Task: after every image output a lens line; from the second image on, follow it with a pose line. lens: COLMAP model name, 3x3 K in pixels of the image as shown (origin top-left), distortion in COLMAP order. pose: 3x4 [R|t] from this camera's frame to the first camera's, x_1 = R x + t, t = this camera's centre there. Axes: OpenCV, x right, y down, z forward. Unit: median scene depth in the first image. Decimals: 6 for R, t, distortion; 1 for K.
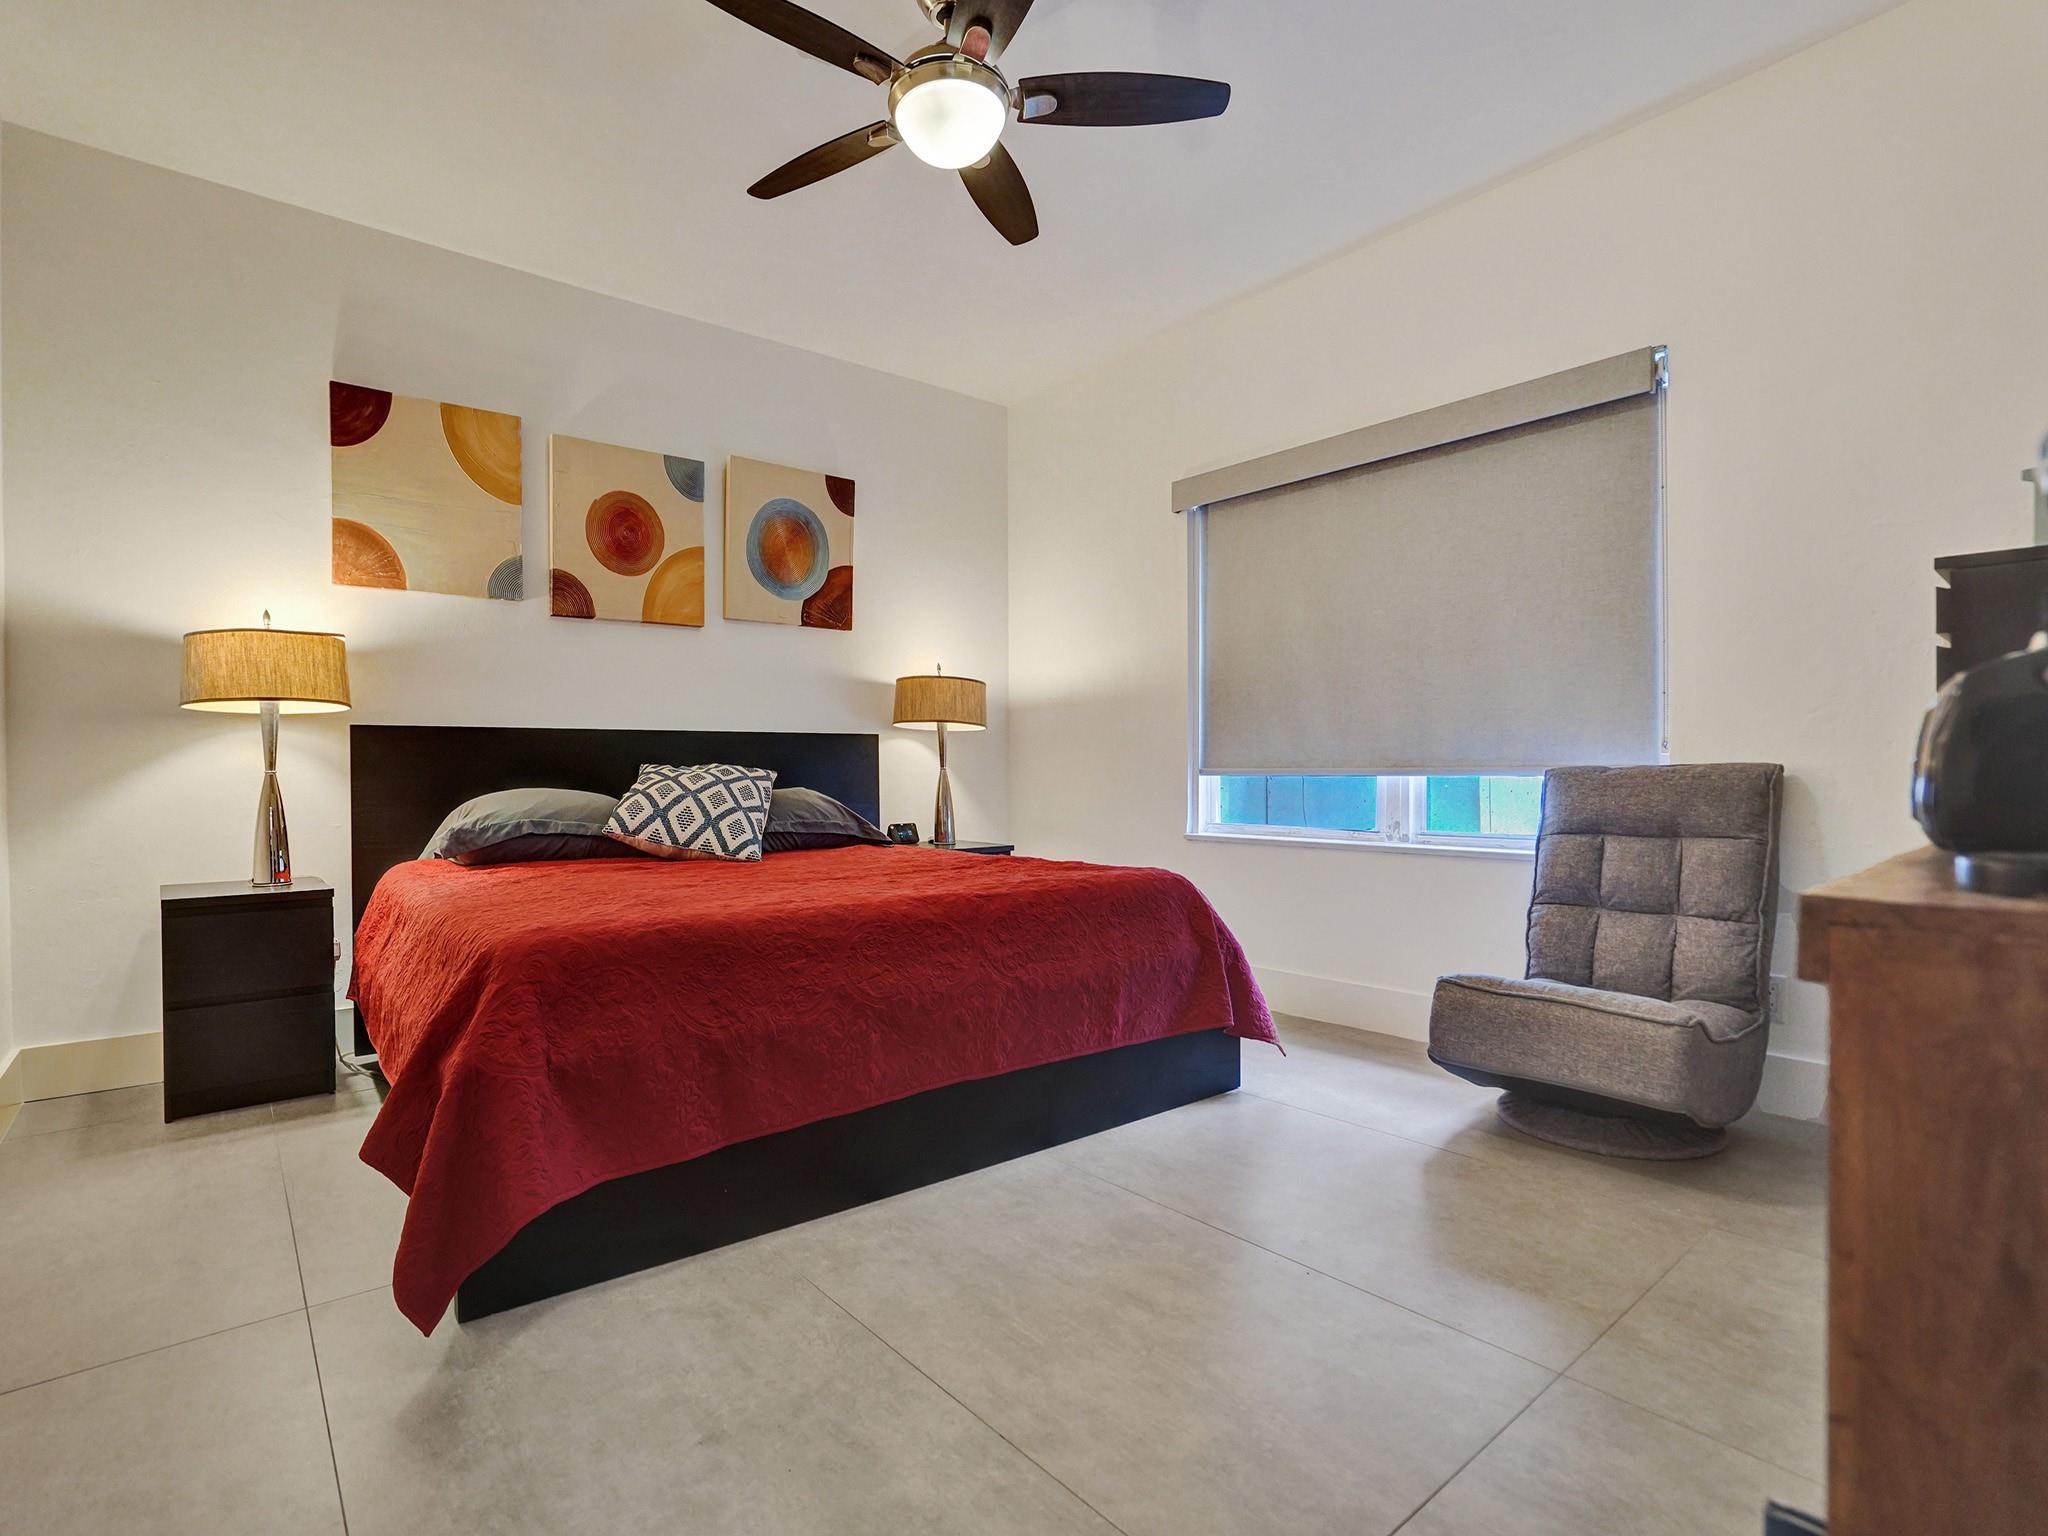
lens RADIAL K [[965.2, 0, 1018.6], [0, 965.2, 759.6], [0, 0, 1]] dist [-0.044206, 0.000273]
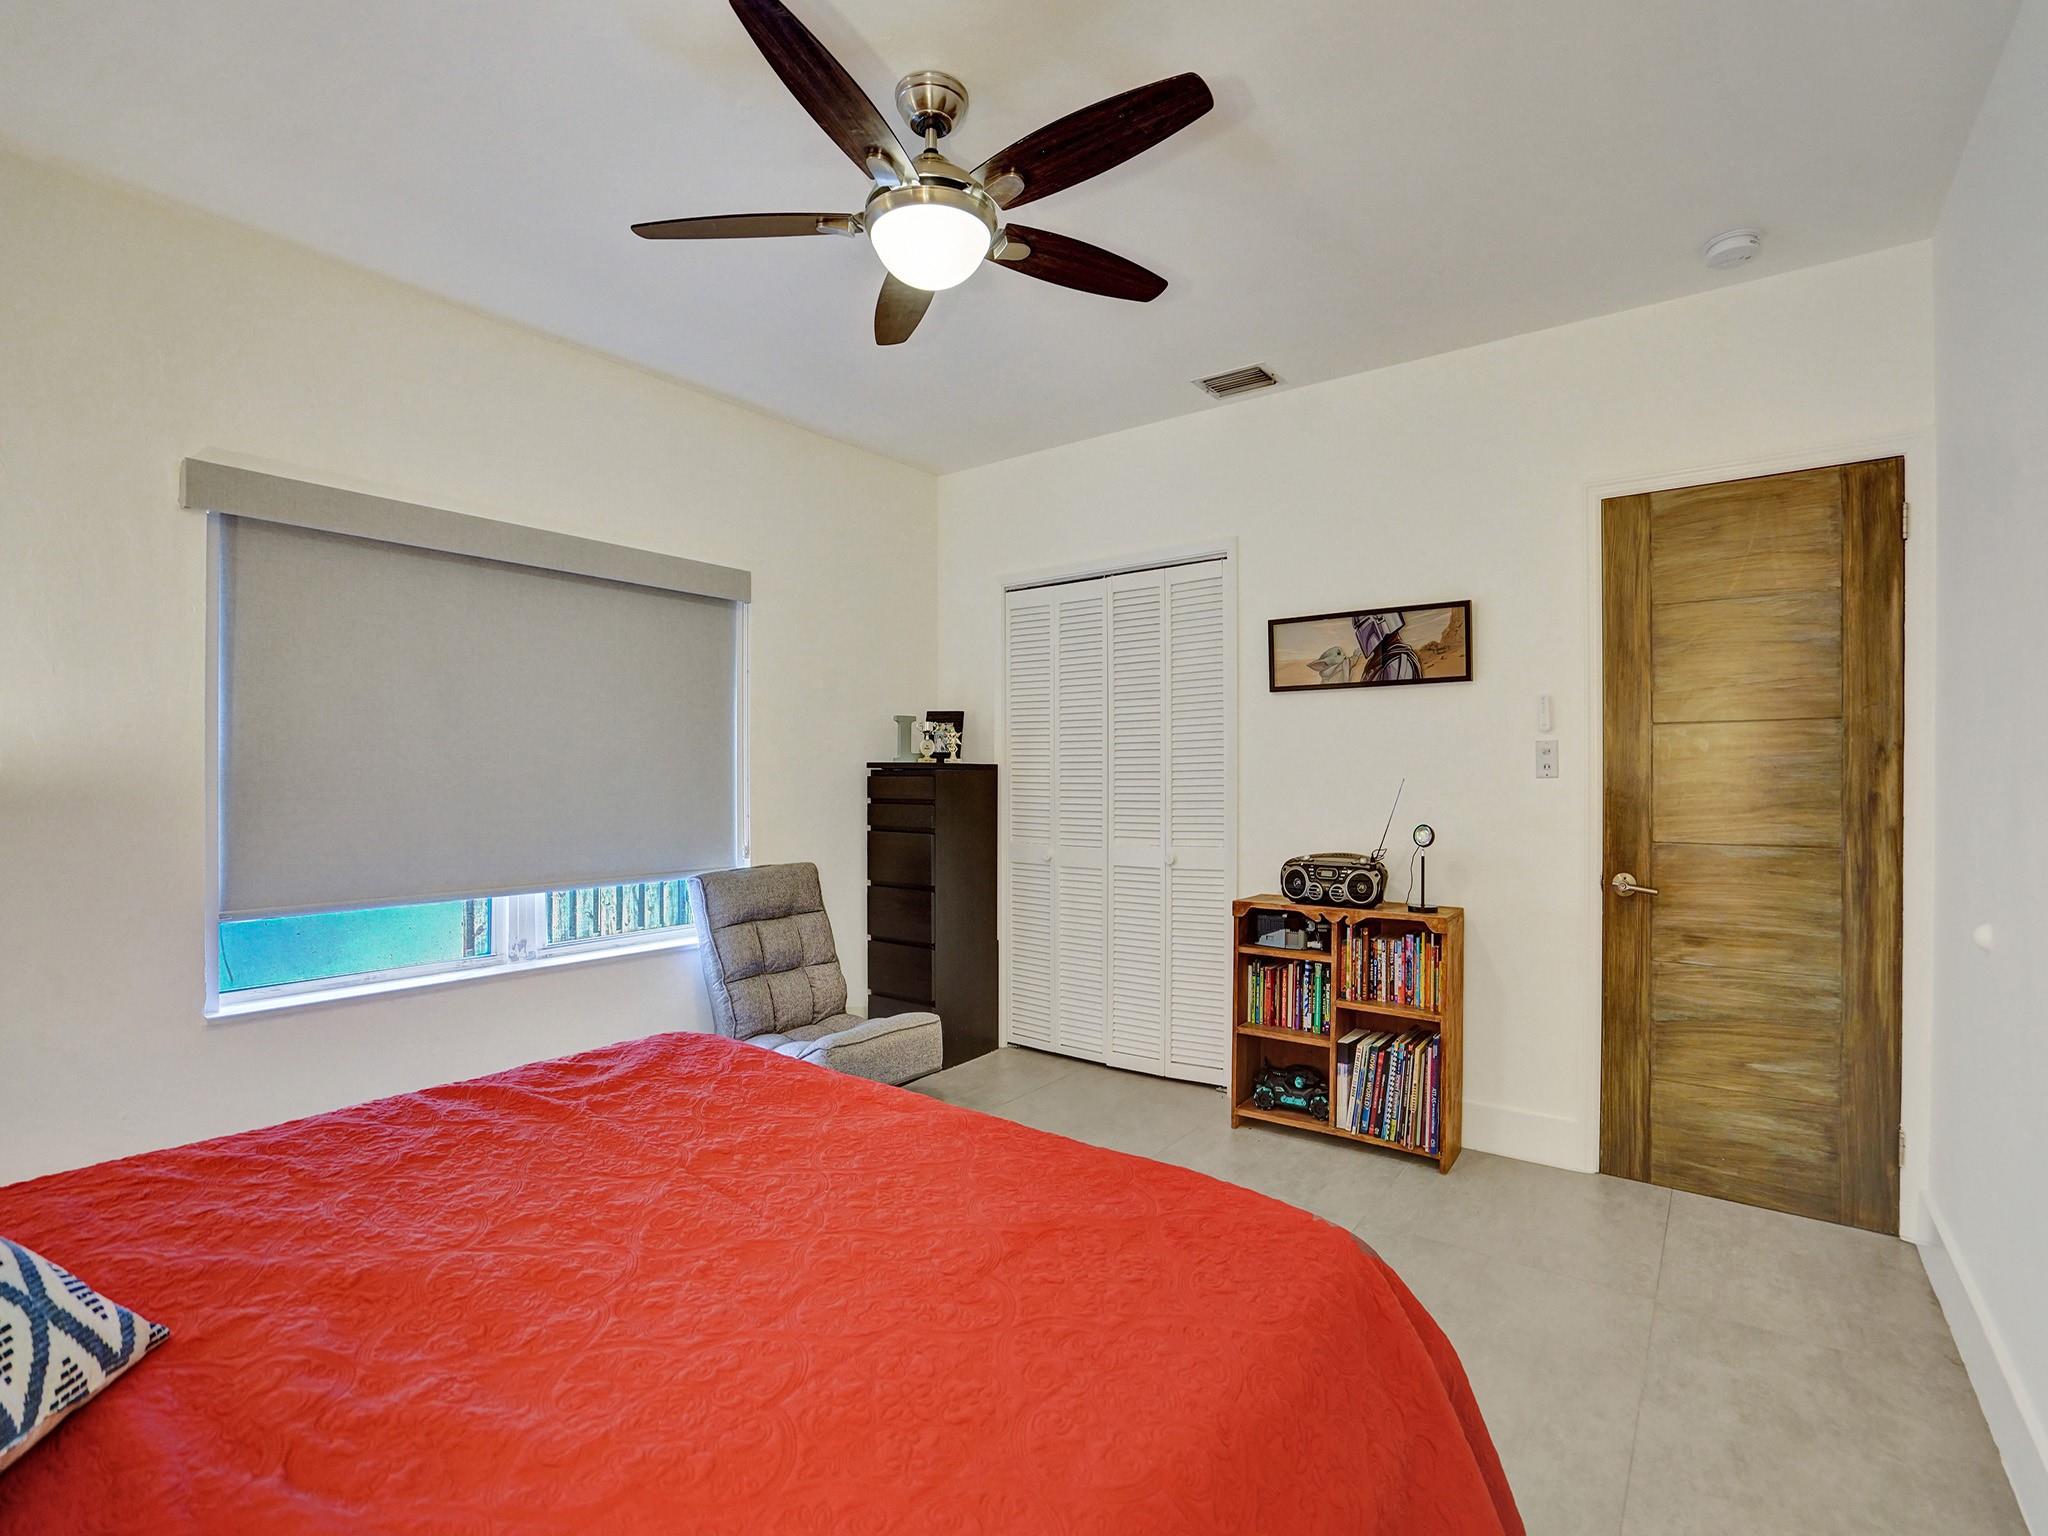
lens RADIAL K [[965.2, 0, 1018.6], [0, 965.2, 759.6], [0, 0, 1]] dist [-0.044206, 0.000273]
pose [[-0.209238, 0.015699, 0.977739, -0.652572], [-0.008293, 0.999807, -0.017828, -0.105371], [-0.977830, -0.011839, -0.209068, 0.721181]]
